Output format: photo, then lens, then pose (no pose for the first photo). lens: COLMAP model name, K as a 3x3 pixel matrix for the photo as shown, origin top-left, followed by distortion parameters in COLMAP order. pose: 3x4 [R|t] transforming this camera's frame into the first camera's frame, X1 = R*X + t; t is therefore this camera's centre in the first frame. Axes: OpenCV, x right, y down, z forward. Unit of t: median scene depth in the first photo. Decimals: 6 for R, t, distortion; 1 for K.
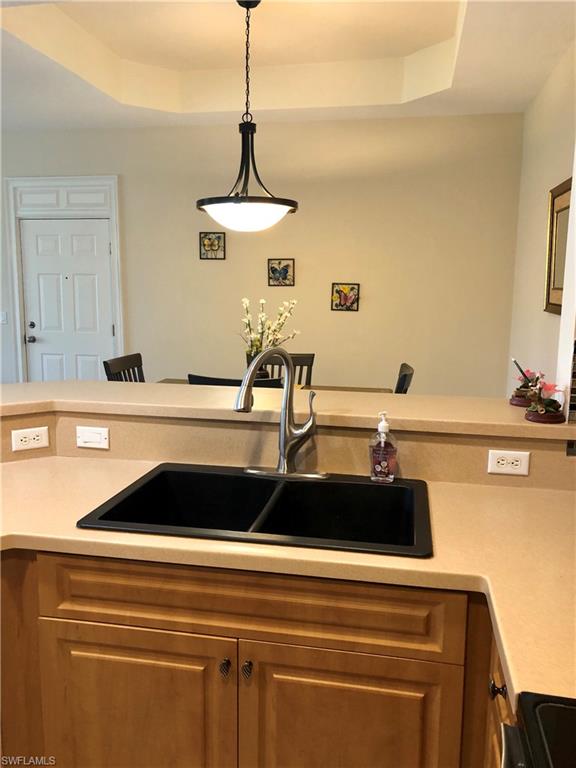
lens RADIAL K [[627.3, 0, 285.7], [0, 627.3, 378.3], [0, 0, 1]] dist [0.032994, -0.017492]
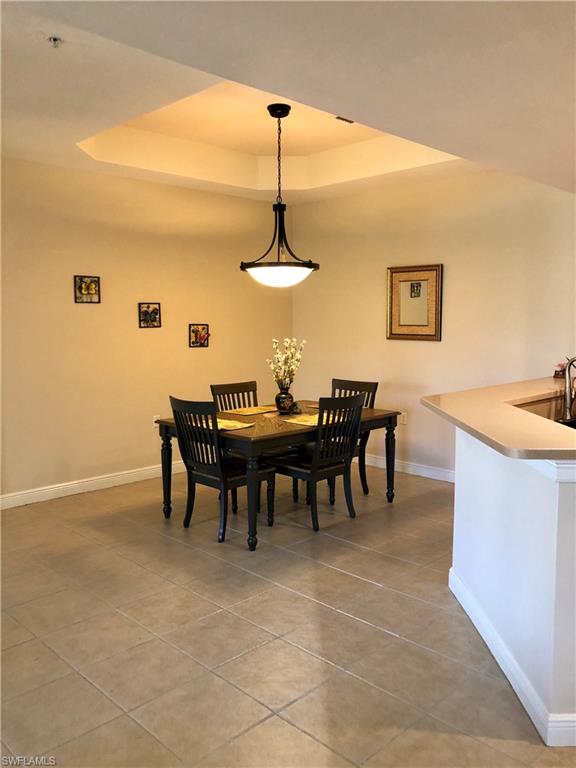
lens RADIAL K [[627.3, 0, 285.7], [0, 627.3, 378.3], [0, 0, 1]] dist [0.032994, -0.017492]
pose [[0.569407, -0.094342, 0.816624, -0.790190], [0.133710, 0.990793, 0.021232, -0.052843], [-0.811108, 0.097101, 0.576779, 0.192944]]
